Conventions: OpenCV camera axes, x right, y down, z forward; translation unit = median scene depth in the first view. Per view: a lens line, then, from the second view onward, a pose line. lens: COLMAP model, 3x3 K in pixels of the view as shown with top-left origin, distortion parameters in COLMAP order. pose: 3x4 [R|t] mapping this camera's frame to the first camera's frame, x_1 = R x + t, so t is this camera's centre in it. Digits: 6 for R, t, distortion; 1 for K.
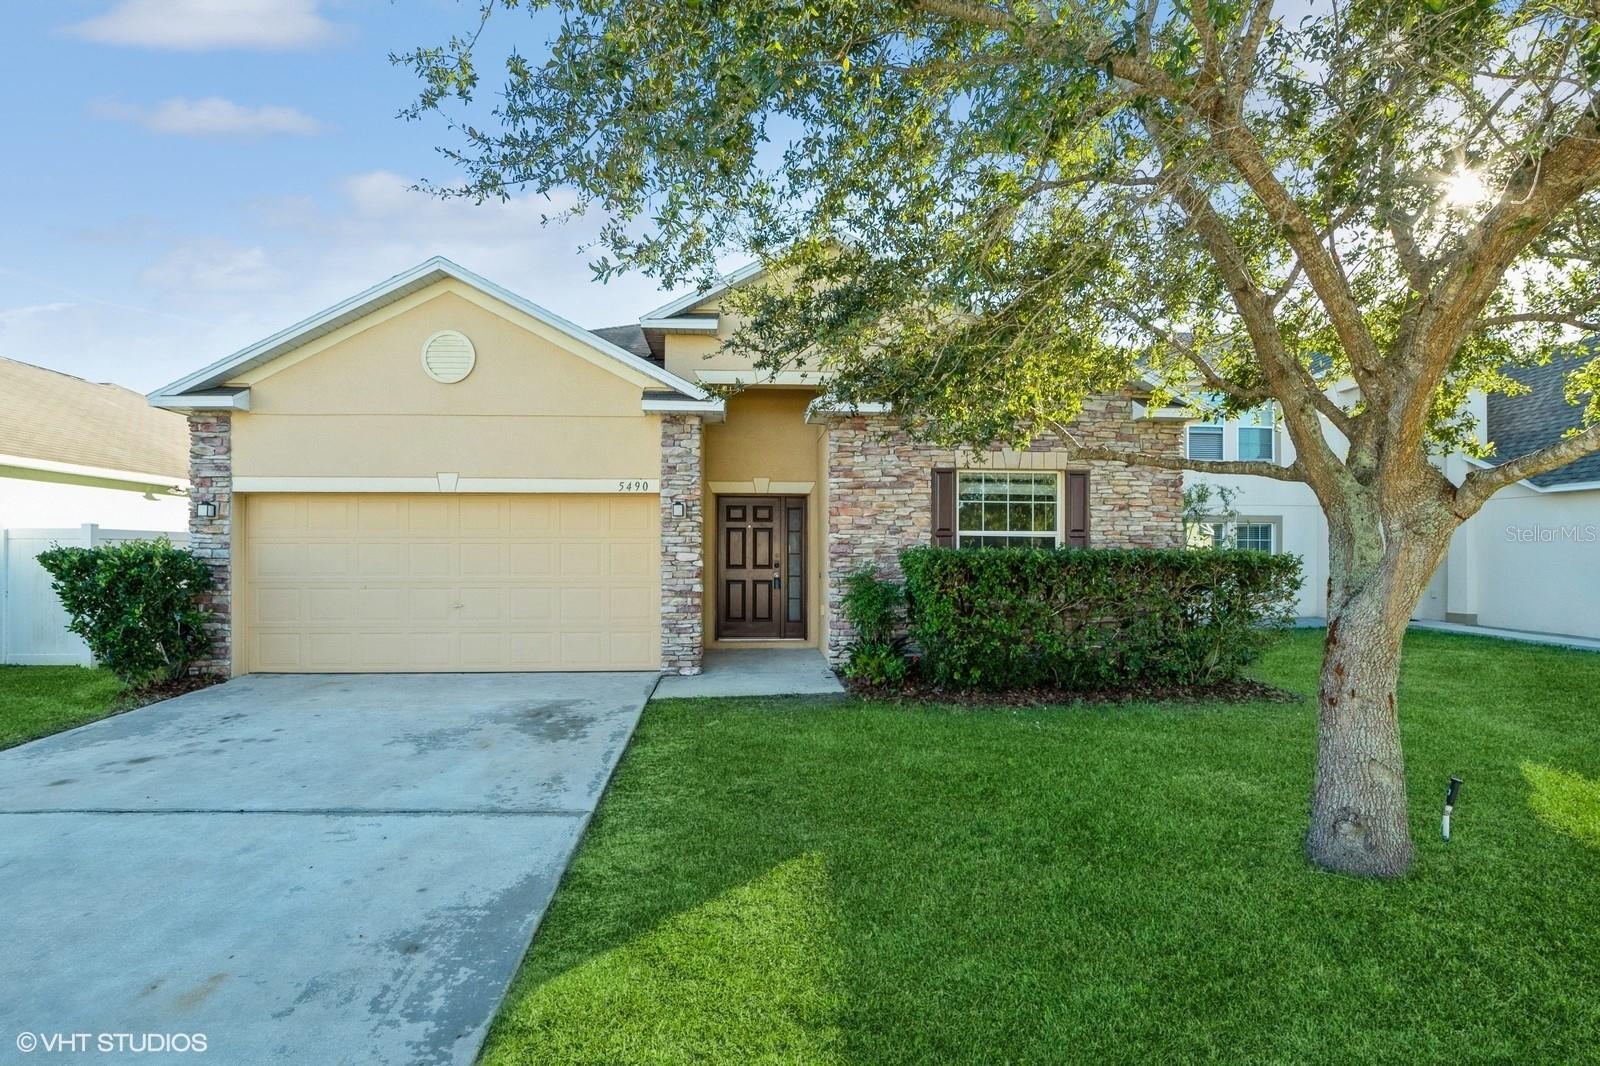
lens RADIAL K [[726.5, 0, 797.1], [0, 726.5, 579.7], [0, 0, 1]] dist [-0.033783, 0.000252]
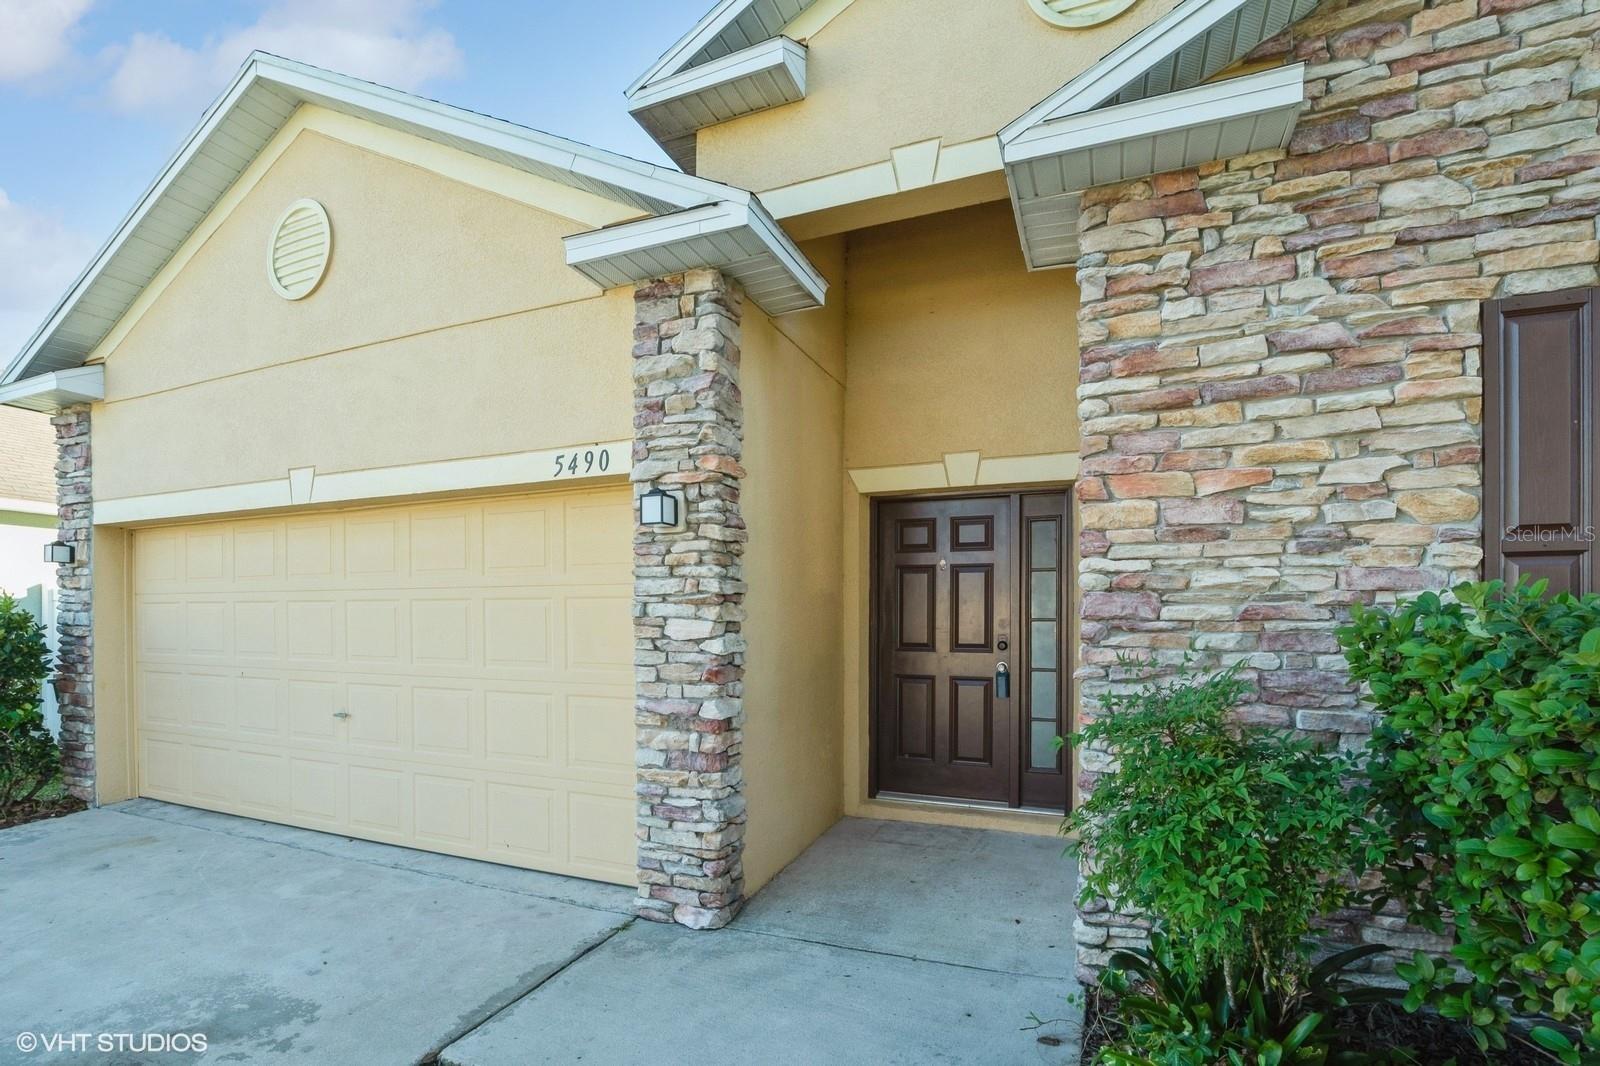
lens RADIAL K [[725.6, 0, 799.9], [0, 725.6, 620.4], [0, 0, 1]] dist [-0.031536, 0.000364]
pose [[0.892435, 0.003547, -0.451163, 0.080862], [-0.009413, 0.999898, -0.010758, -0.032614], [0.451079, 0.013848, 0.892377, 0.680662]]
